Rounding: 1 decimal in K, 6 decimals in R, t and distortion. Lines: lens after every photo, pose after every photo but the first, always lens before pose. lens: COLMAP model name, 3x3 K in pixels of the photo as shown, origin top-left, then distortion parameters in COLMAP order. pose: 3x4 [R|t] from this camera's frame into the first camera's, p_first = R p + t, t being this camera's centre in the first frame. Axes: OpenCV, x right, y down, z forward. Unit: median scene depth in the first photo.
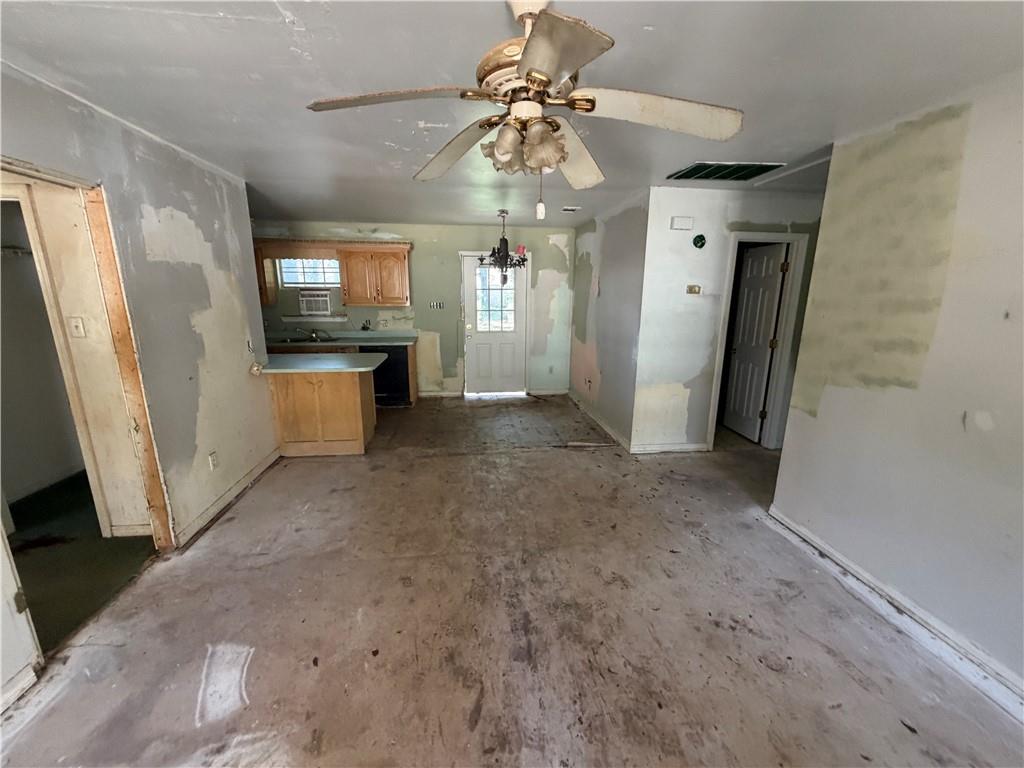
lens RADIAL K [[409.0, 0, 507.3], [0, 409.0, 385.3], [0, 0, 1]] dist [-0.000600, -0.000080]
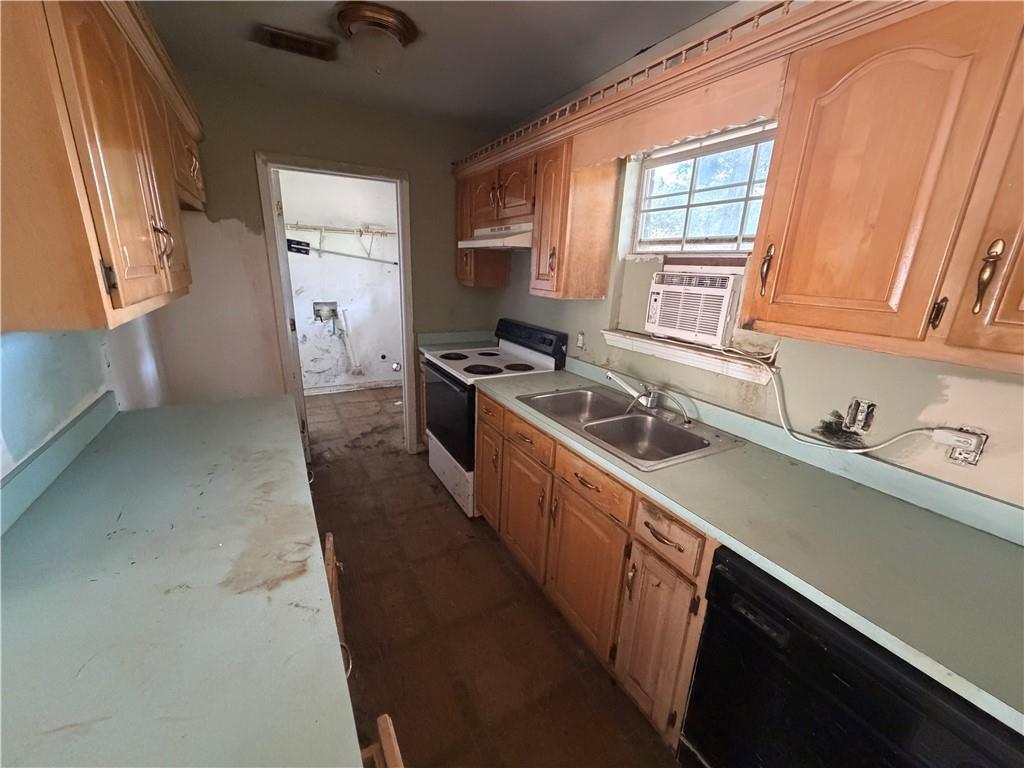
lens RADIAL K [[409.0, 0, 507.3], [0, 409.0, 385.3], [0, 0, 1]] dist [-0.000600, -0.000080]
pose [[0.382961, 0.269813, -0.883483, -0.230329], [-0.240364, 0.952555, 0.186718, -0.167418], [0.891945, 0.140852, 0.429645, 0.753029]]
